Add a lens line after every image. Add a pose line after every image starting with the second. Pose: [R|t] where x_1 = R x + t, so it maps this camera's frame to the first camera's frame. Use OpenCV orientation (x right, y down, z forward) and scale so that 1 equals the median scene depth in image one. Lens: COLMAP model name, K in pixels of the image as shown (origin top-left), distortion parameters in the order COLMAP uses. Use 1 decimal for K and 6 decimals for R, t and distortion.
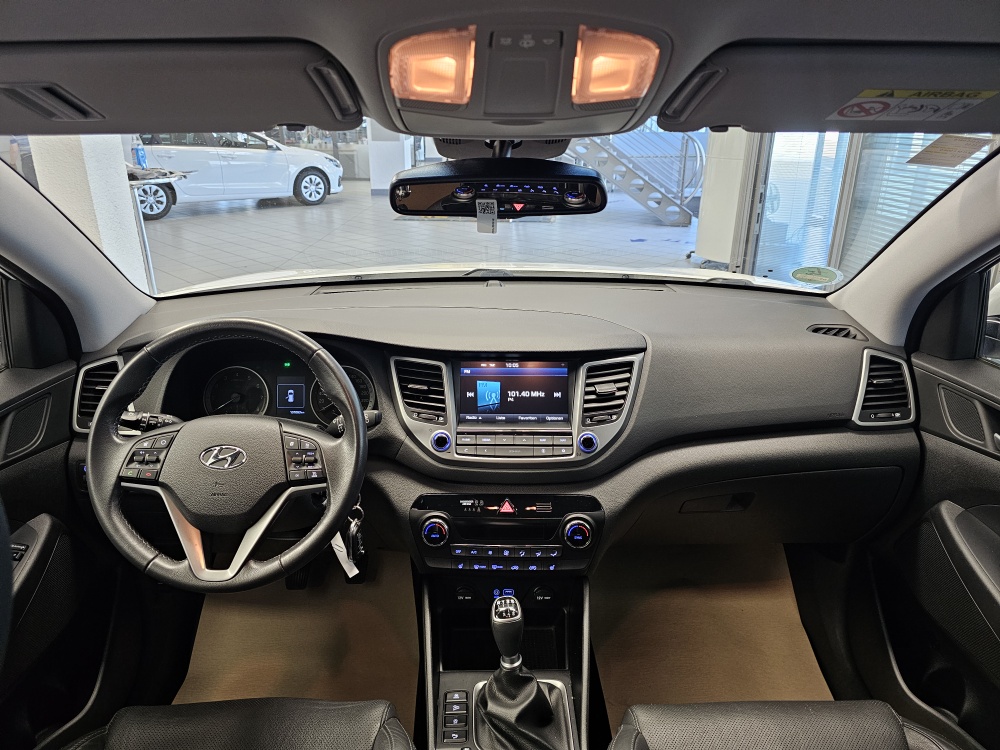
lens RADIAL K [[682.1, 0, 501.2], [0, 682.1, 365.5], [0, 0, 1]] dist [0.048734, -0.054930]
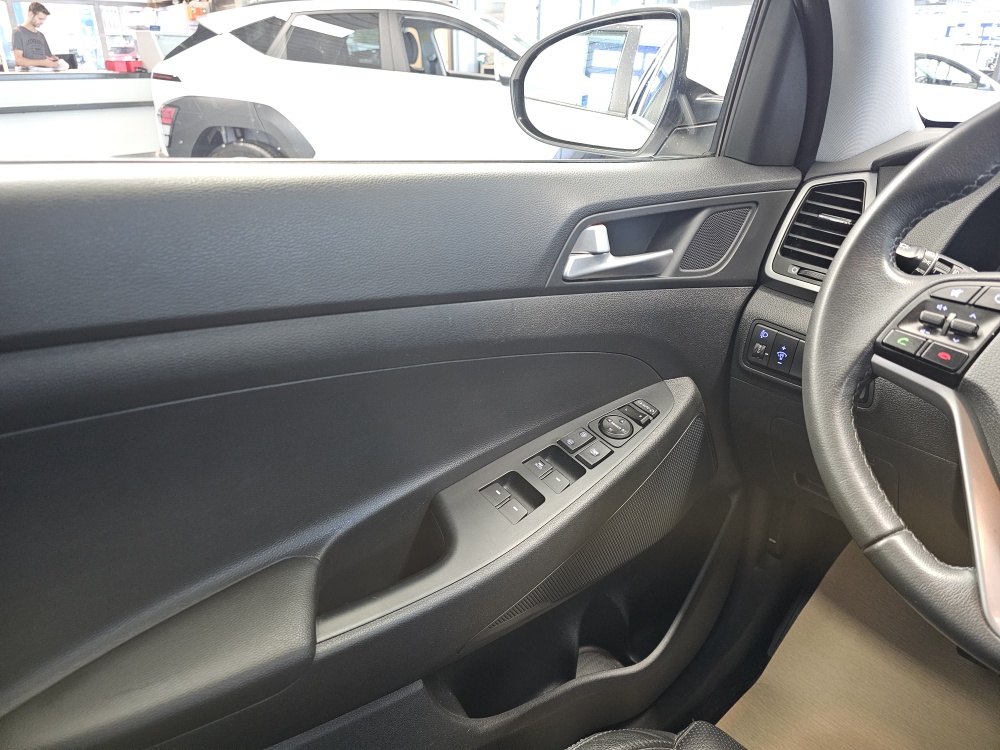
lens RADIAL K [[682.1, 0, 503.2], [0, 682.1, 367.4], [0, 0, 1]] dist [0.048734, -0.054930]
pose [[0.650844, 0.320666, -0.688168, -0.326936], [-0.278887, 0.944034, 0.176131, 0.140209], [0.706134, 0.077287, 0.703848, 0.404942]]
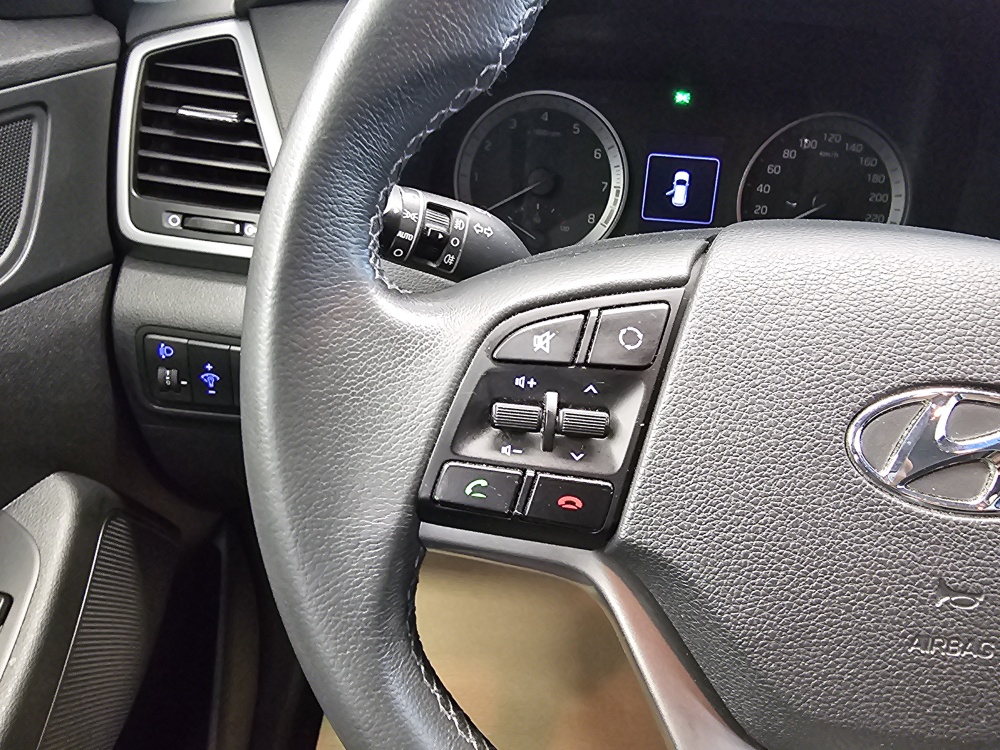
lens RADIAL K [[684.6, 0, 493.8], [0, 684.6, 370.7], [0, 0, 1]] dist [0.007325, -0.003351]
pose [[0.996371, 0.084750, -0.007928, -0.451472], [-0.080276, 0.966562, 0.243543, 0.065494], [0.028303, -0.242023, 0.969858, 0.694539]]
